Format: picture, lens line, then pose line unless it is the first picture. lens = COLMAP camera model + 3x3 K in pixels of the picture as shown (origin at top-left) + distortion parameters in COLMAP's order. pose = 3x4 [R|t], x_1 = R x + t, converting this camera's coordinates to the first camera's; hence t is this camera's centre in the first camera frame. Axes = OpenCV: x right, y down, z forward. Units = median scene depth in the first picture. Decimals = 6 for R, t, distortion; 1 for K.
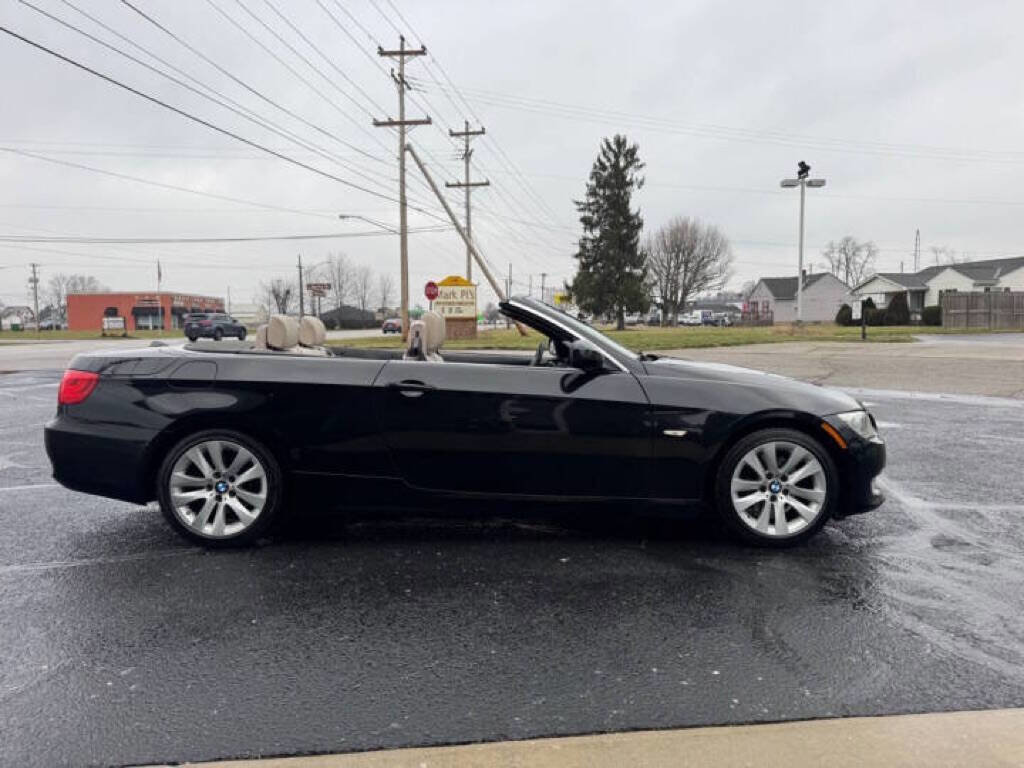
lens RADIAL K [[750.0, 0, 518.8], [0, 750.0, 389.5], [0, 0, 1]] dist [0.013344, -0.022228]
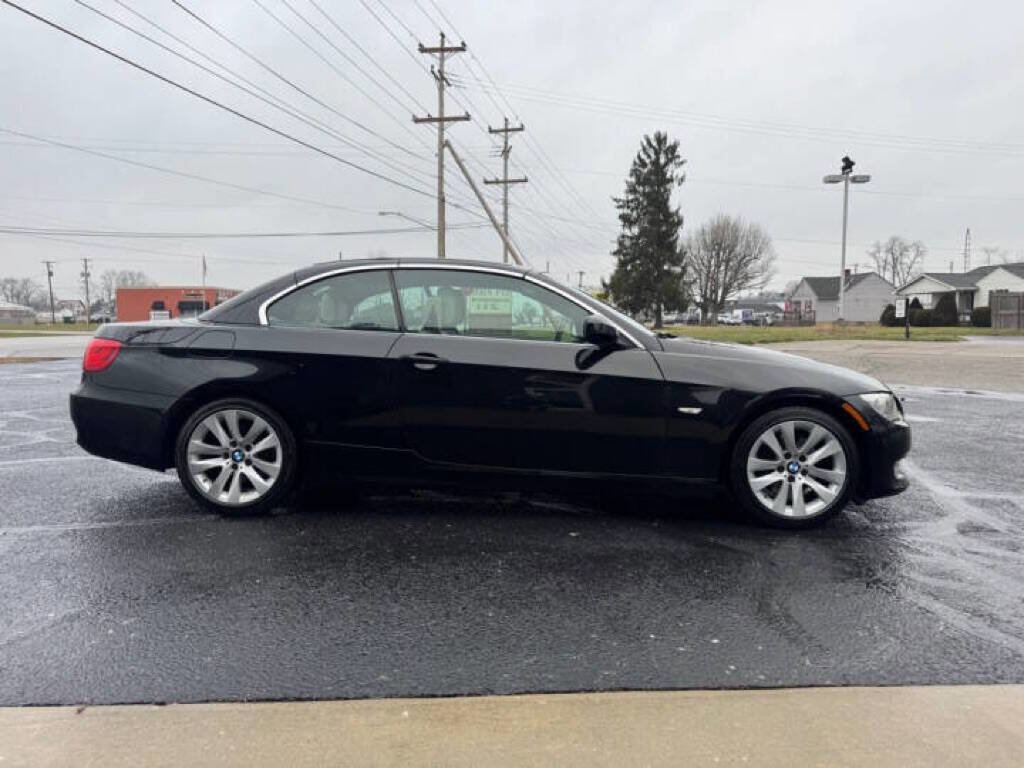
lens RADIAL K [[750.0, 0, 518.8], [0, 750.0, 389.5], [0, 0, 1]] dist [0.013344, -0.022228]
pose [[0.998603, 0.014623, -0.050768, 0.005182], [-0.014605, 0.999893, 0.000741, 0.005243], [0.050774, 0.000001, 0.998710, 0.001029]]
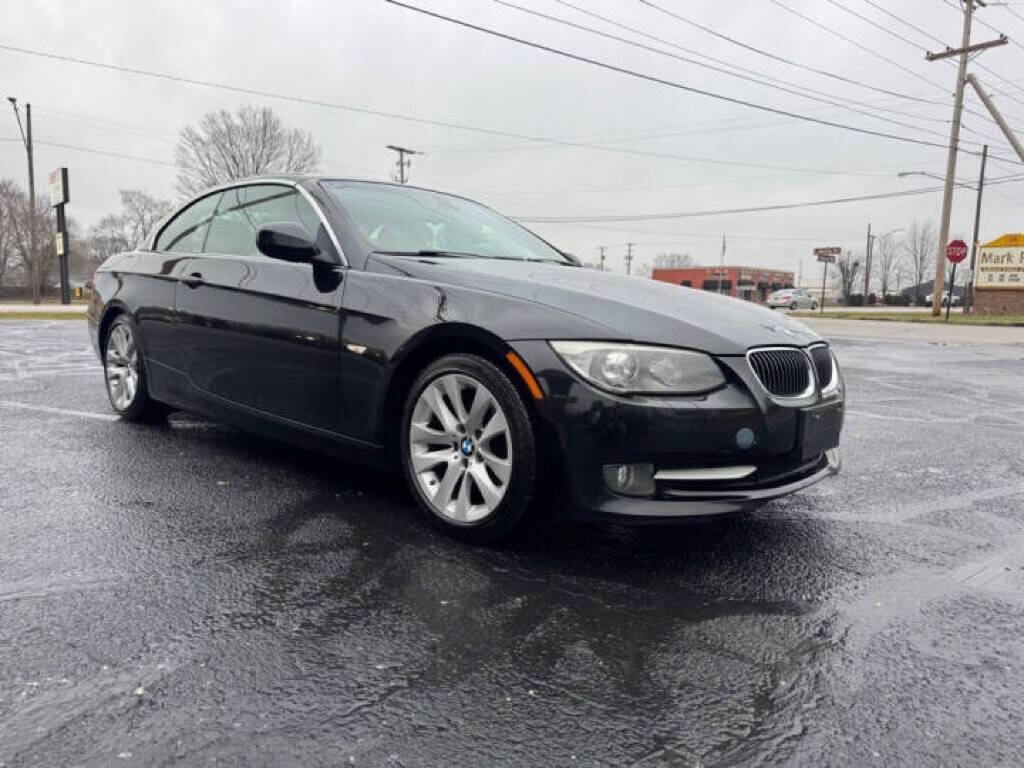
lens RADIAL K [[750.0, 0, 518.8], [0, 750.0, 389.5], [0, 0, 1]] dist [0.013344, -0.022228]
pose [[0.704810, 0.100249, -0.702277, 0.129248], [-0.081798, 0.994846, 0.059919, 0.006151], [0.704665, 0.015213, 0.709378, 0.090171]]
